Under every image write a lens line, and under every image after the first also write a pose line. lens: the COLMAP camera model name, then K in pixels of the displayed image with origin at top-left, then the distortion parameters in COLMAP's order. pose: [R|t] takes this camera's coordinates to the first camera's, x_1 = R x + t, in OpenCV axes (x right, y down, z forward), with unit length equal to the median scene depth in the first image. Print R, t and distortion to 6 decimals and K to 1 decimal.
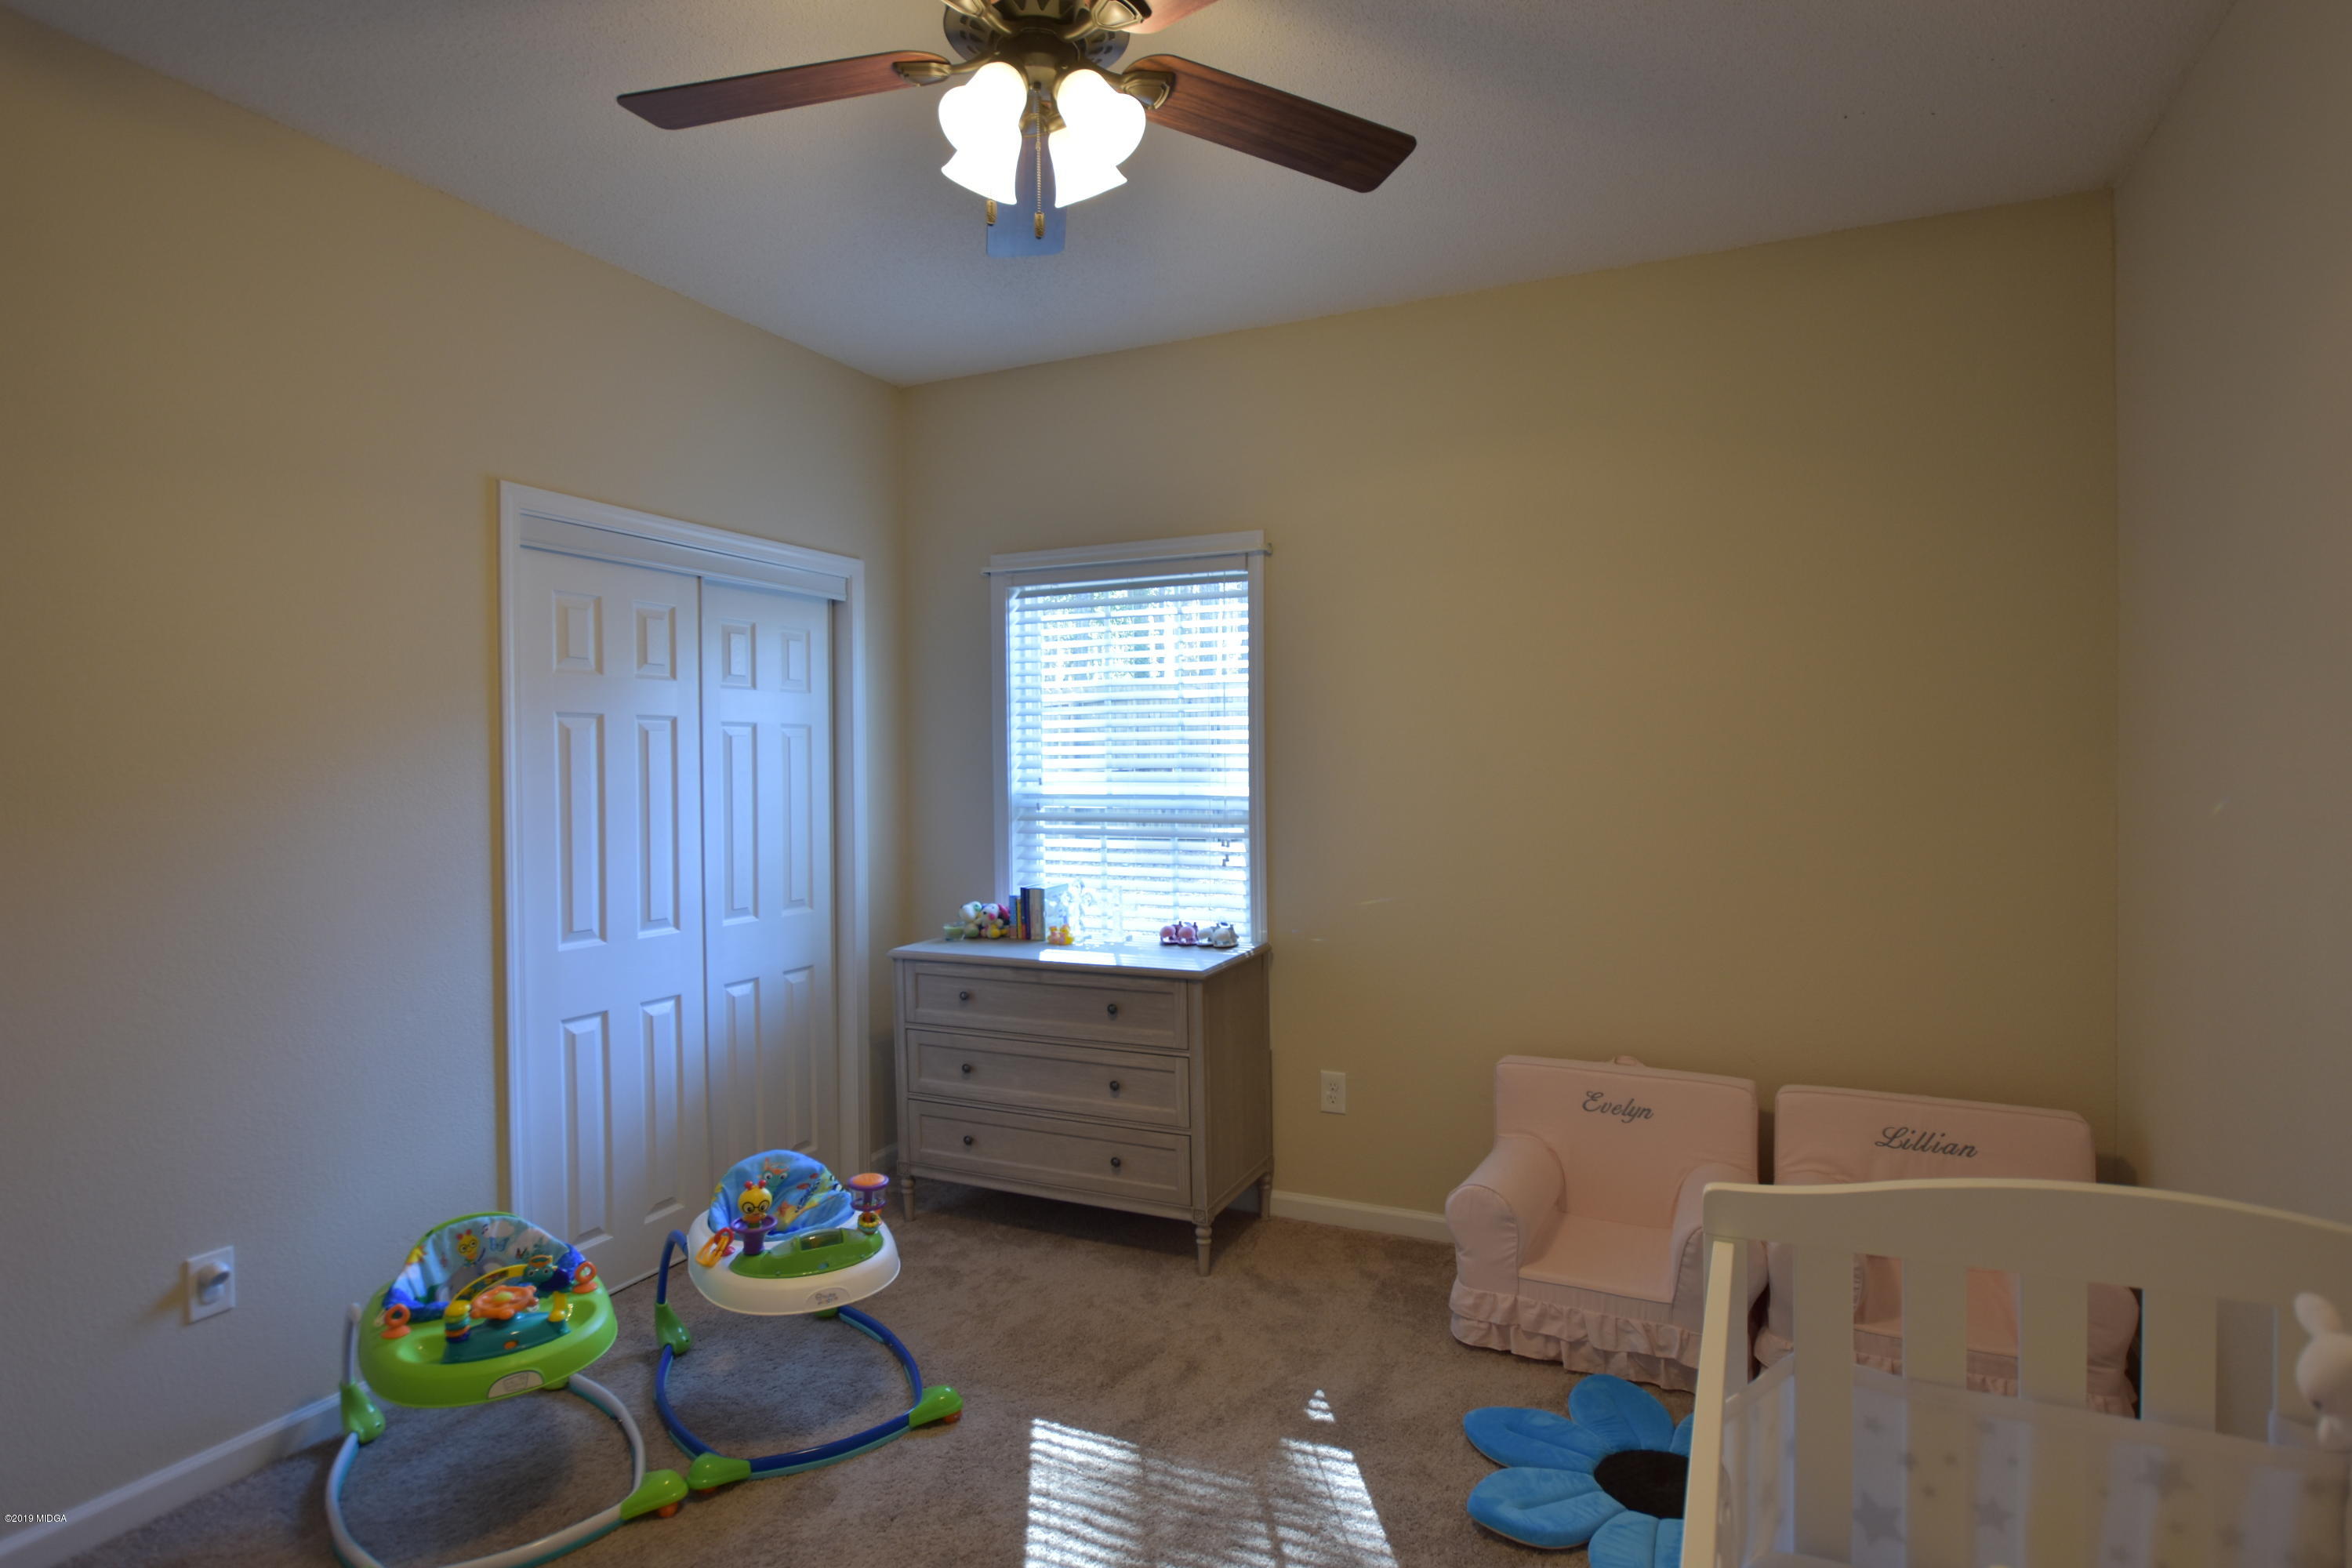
lens RADIAL K [[1217.3, 0, 1168.5], [0, 1217.3, 779.9], [0, 0, 1]] dist [-0.027818, -0.001193]
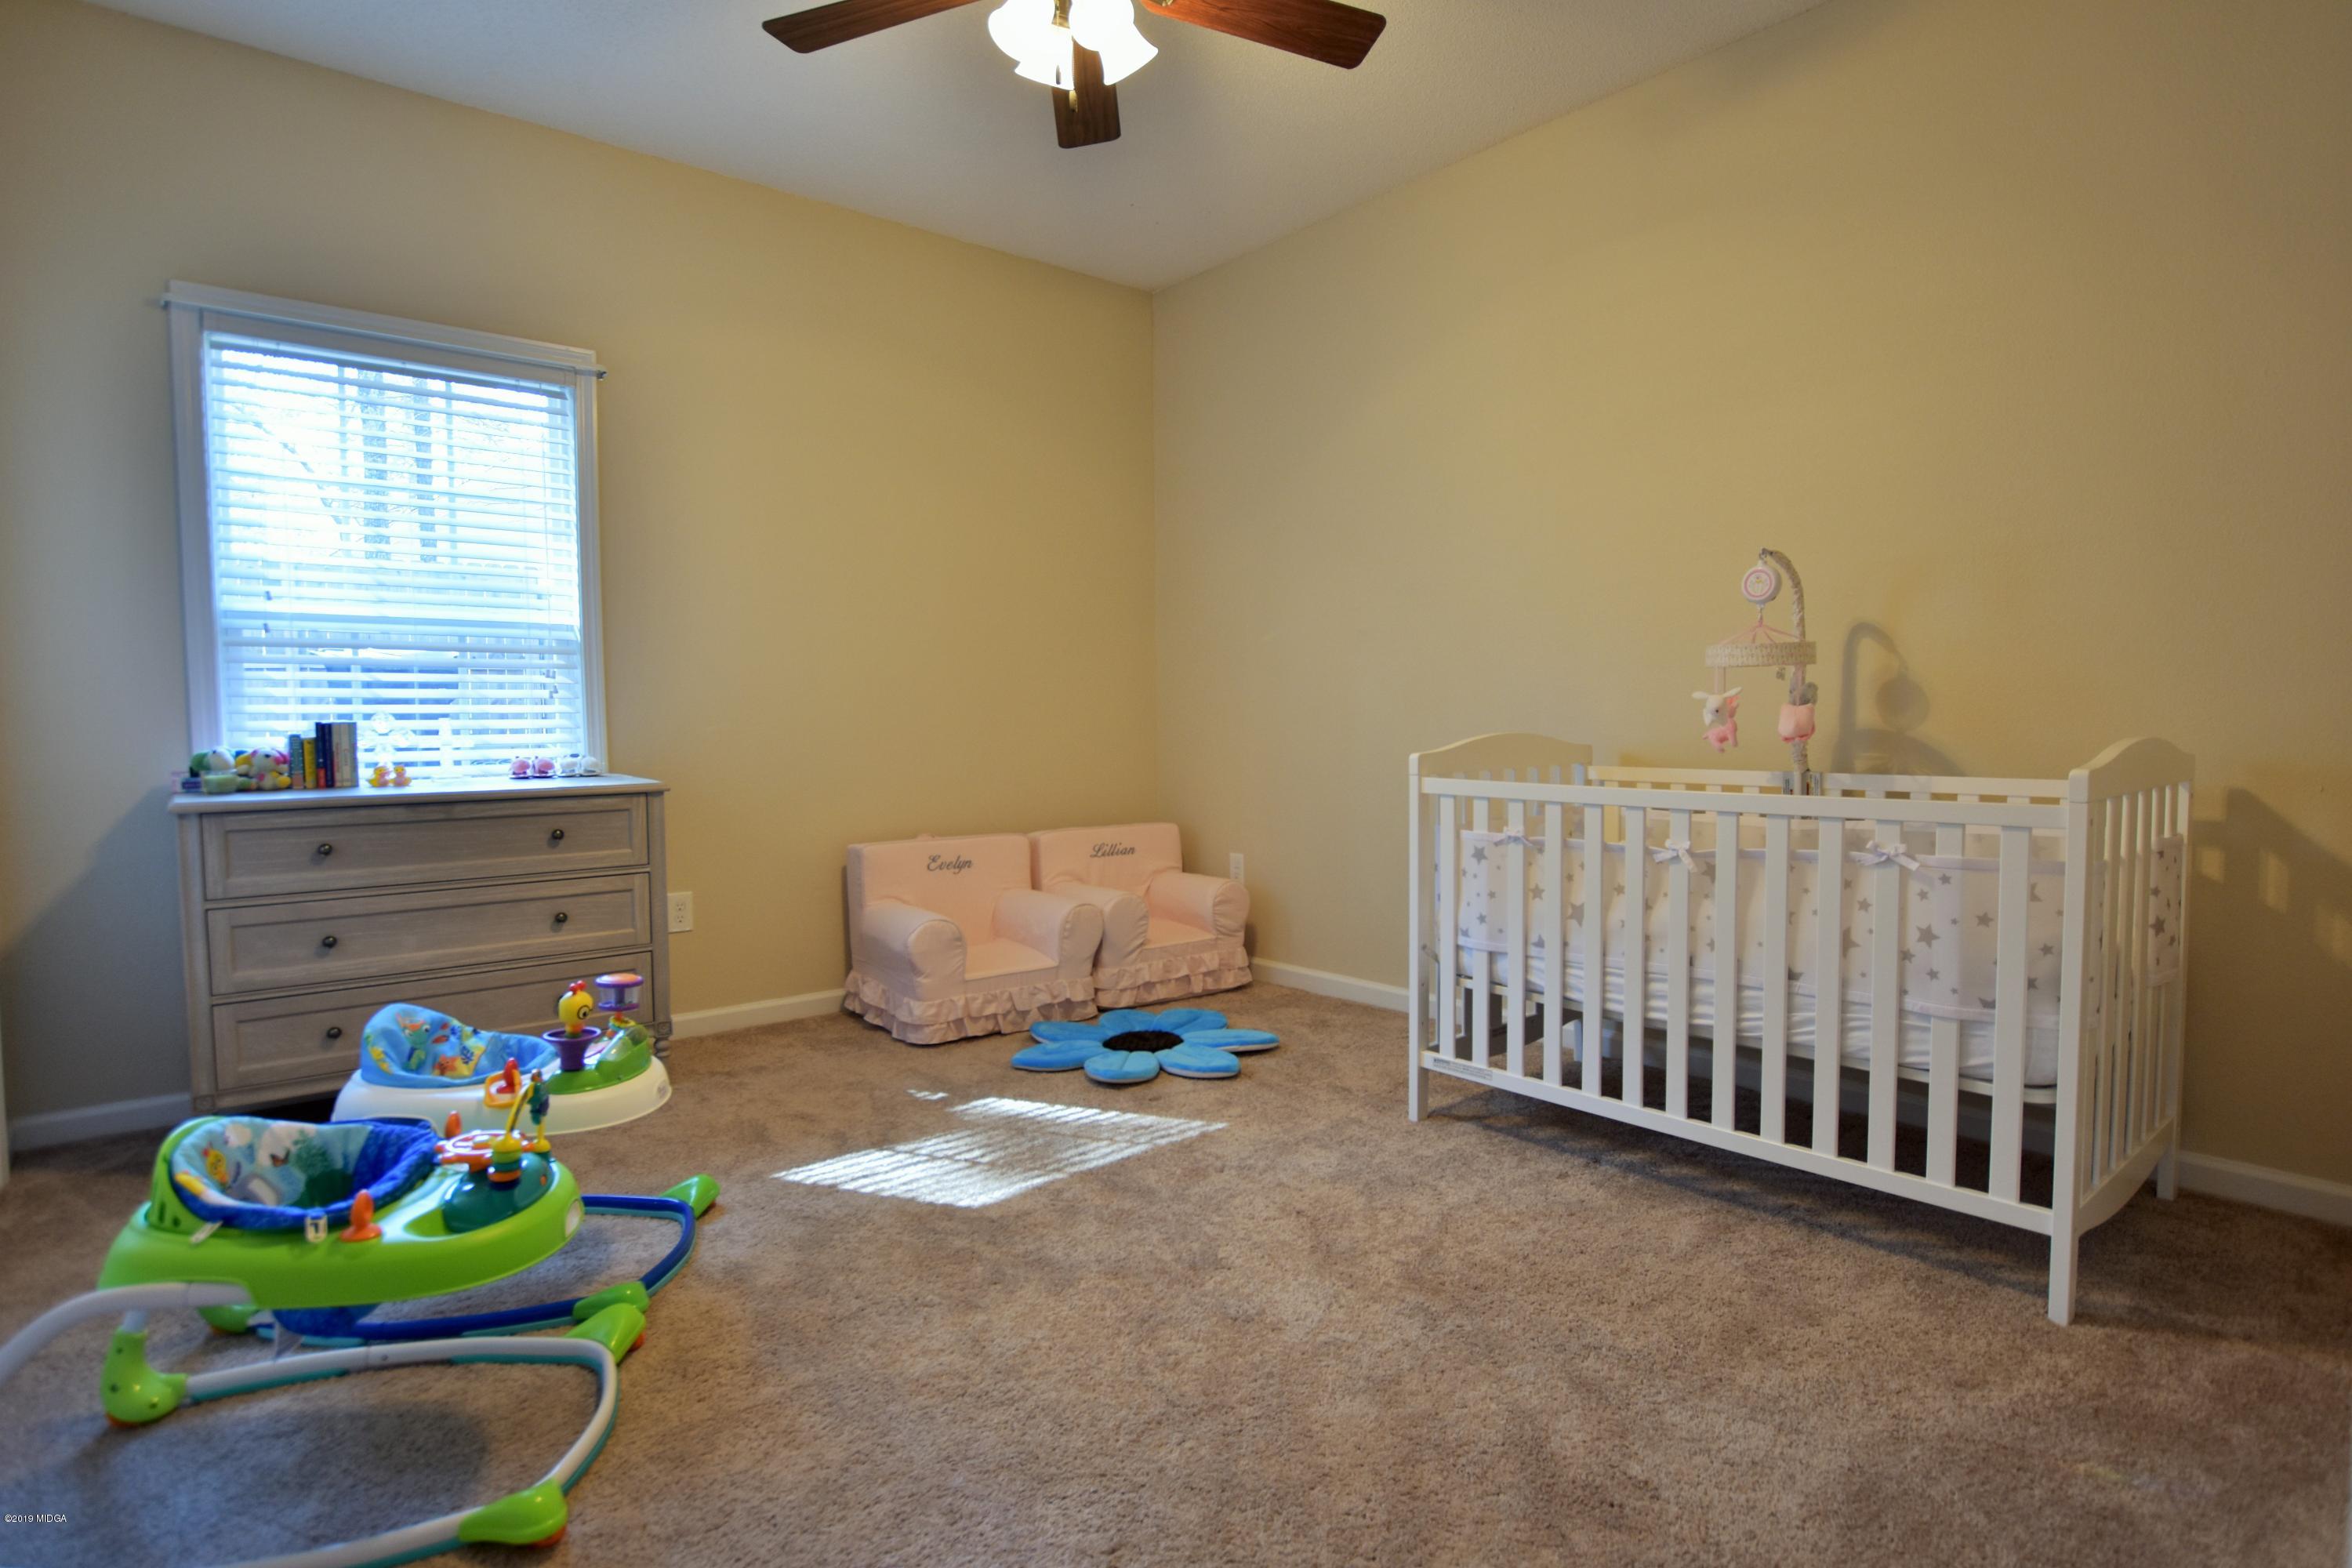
lens RADIAL K [[1217.3, 0, 1166.7], [0, 1217.3, 780.7], [0, 0, 1]] dist [-0.027818, -0.001193]
pose [[0.417465, -0.038295, 0.907886, -0.681635], [0.014637, 0.999265, 0.035419, 0.121406], [-0.908575, -0.001497, 0.417719, 0.196721]]
